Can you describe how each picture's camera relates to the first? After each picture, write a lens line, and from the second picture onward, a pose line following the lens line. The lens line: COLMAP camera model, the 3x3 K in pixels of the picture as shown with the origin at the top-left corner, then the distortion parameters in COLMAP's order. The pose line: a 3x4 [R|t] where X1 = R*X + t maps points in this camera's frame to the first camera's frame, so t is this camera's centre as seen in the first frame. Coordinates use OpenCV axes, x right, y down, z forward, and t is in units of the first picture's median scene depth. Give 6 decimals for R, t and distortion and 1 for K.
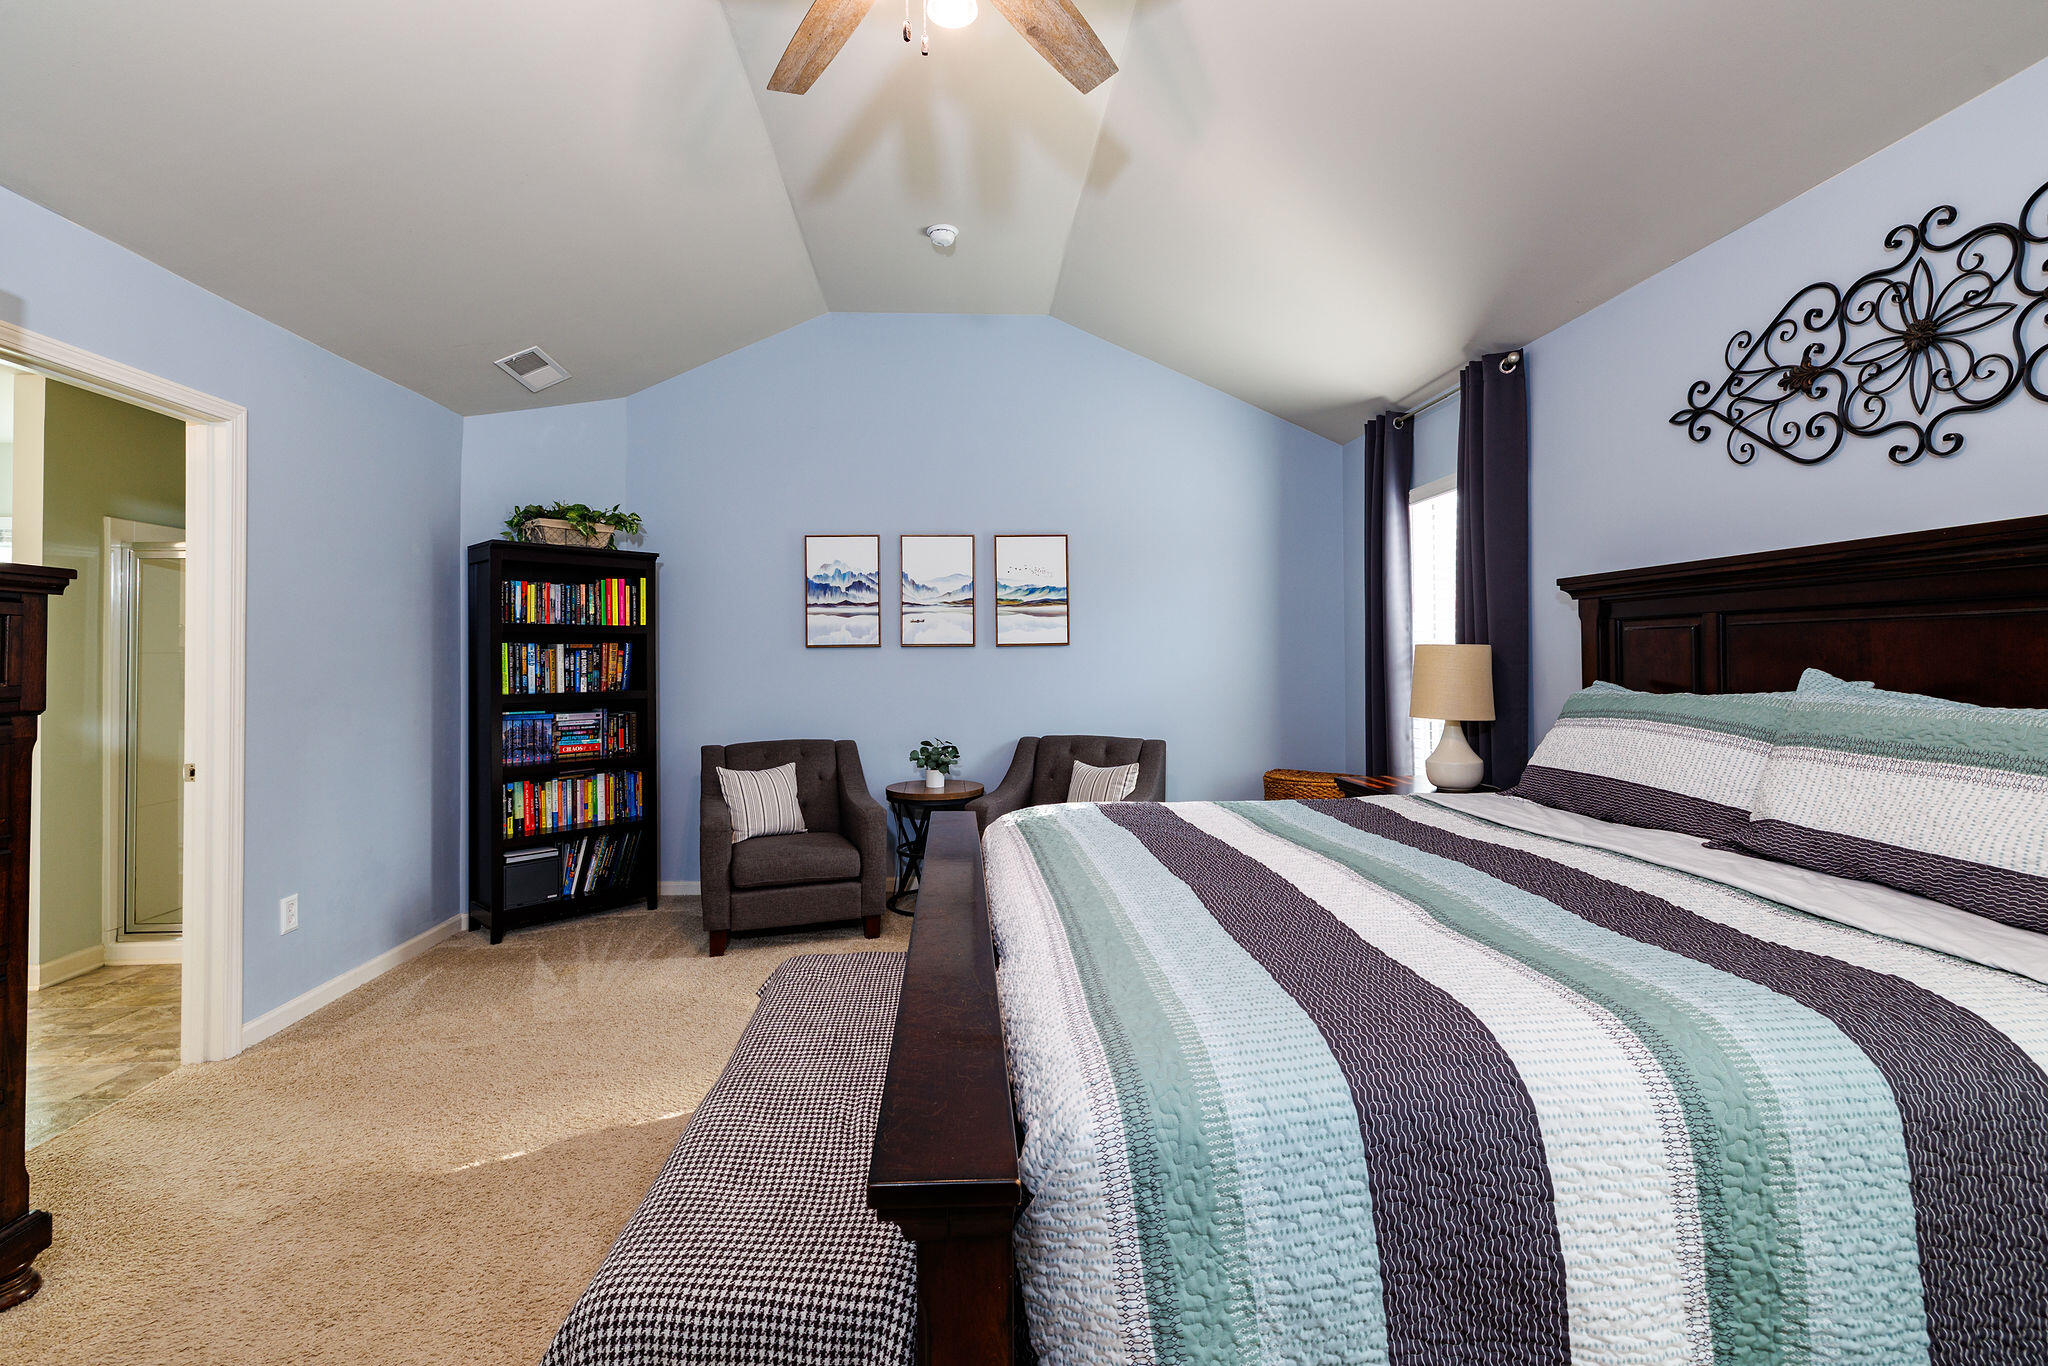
lens RADIAL K [[905.3, 0, 986.5], [0, 905.3, 643.8], [0, 0, 1]] dist [-0.004538, 0.000942]
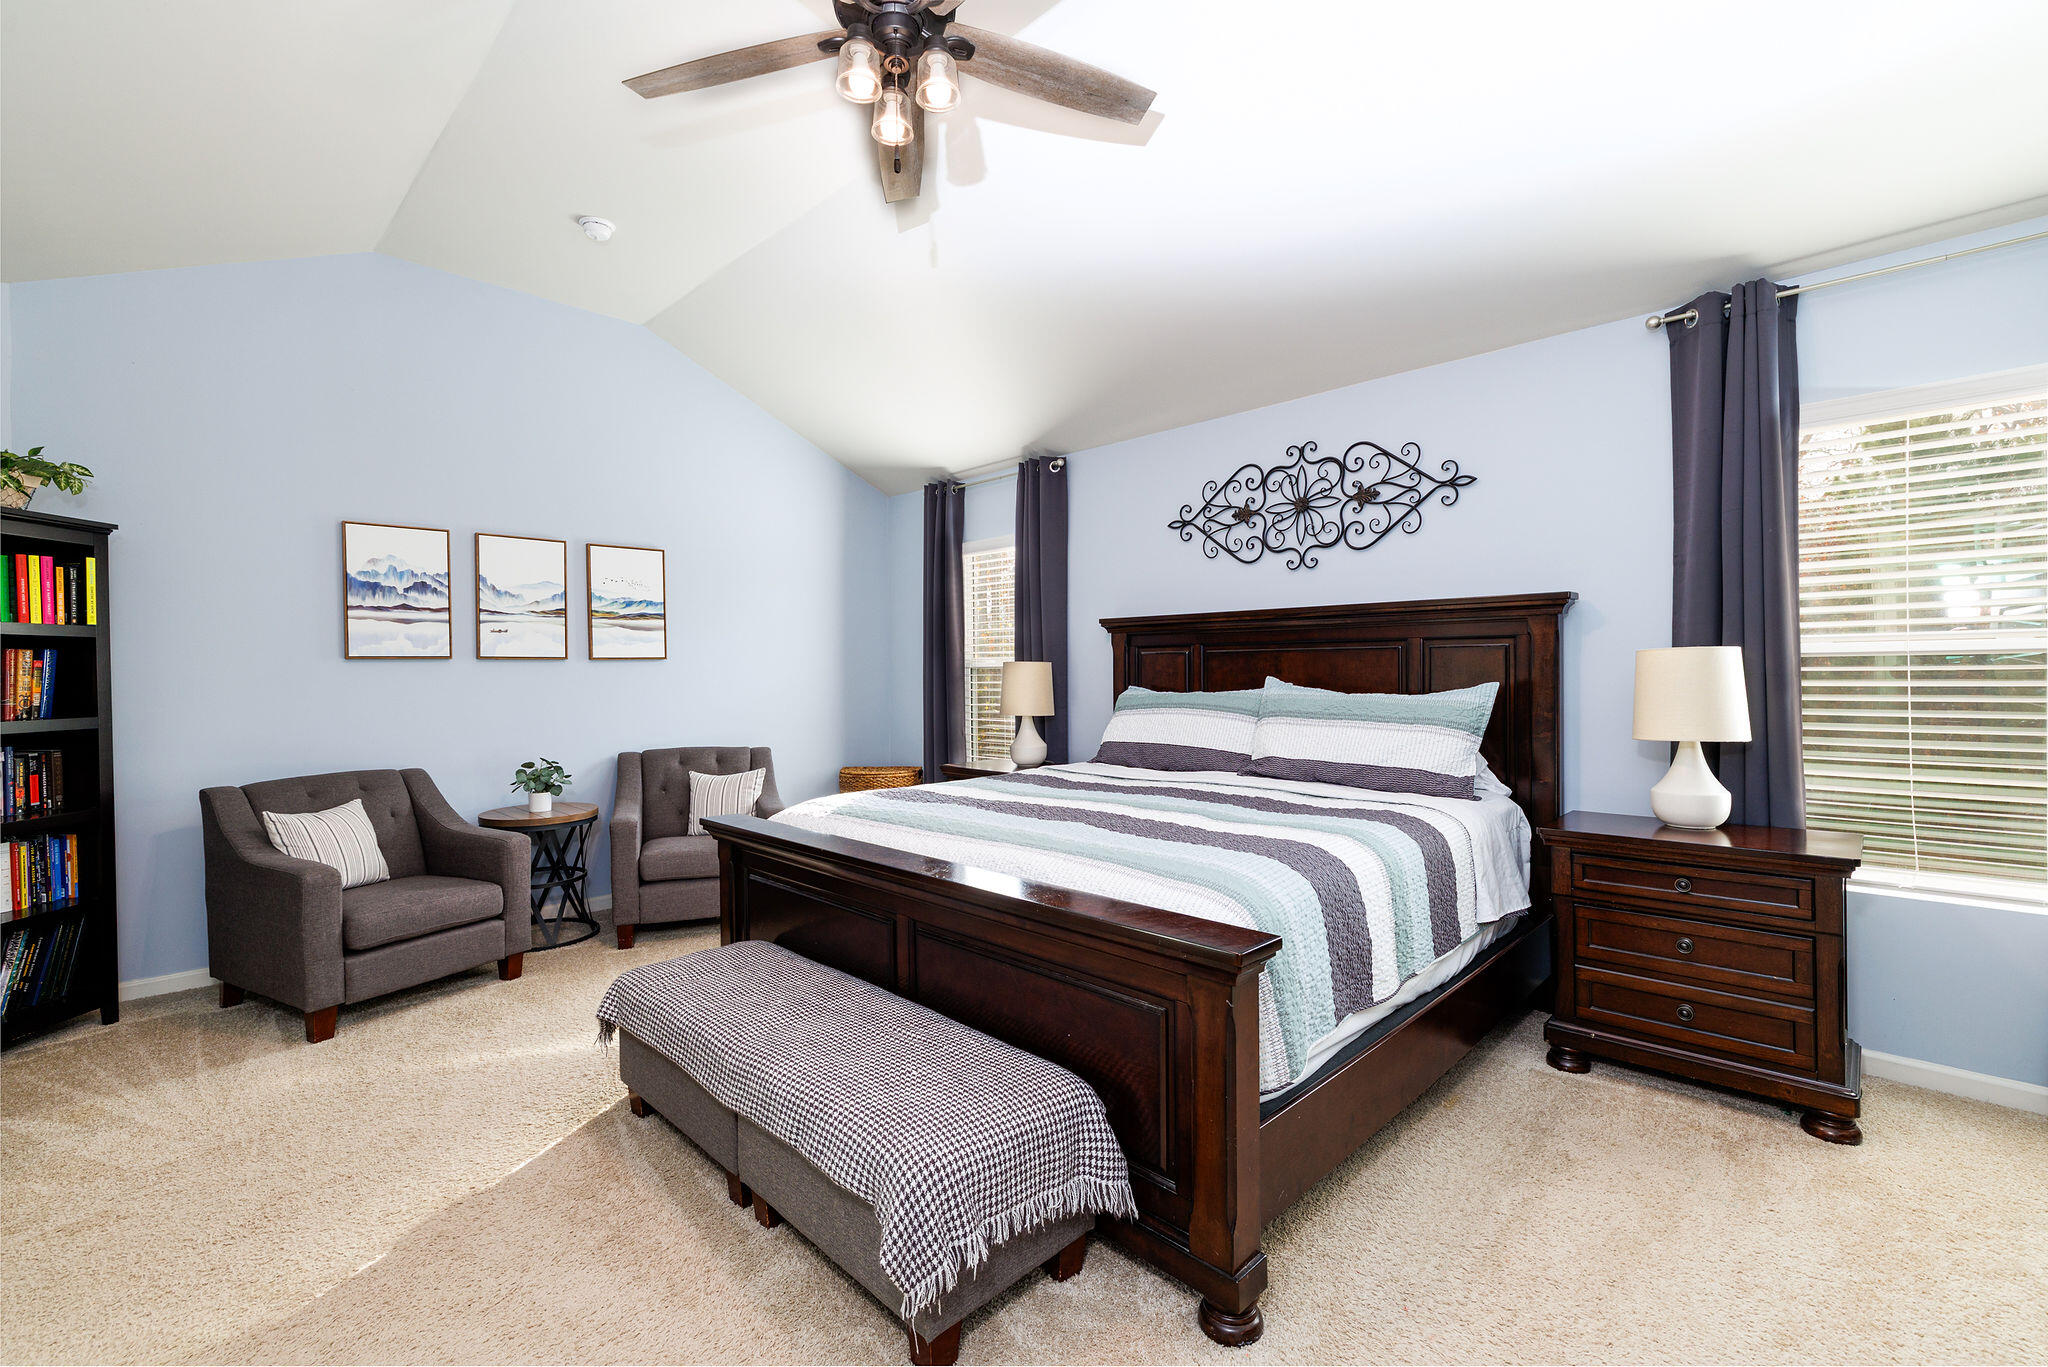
lens RADIAL K [[905.3, 0, 1010.2], [0, 905.3, 676.7], [0, 0, 1]] dist [-0.004538, 0.000942]
pose [[0.732047, -0.002805, 0.681249, -0.449008], [-0.009348, 0.999856, 0.014162, 0.003906], [-0.681190, -0.016736, 0.731915, -0.003612]]
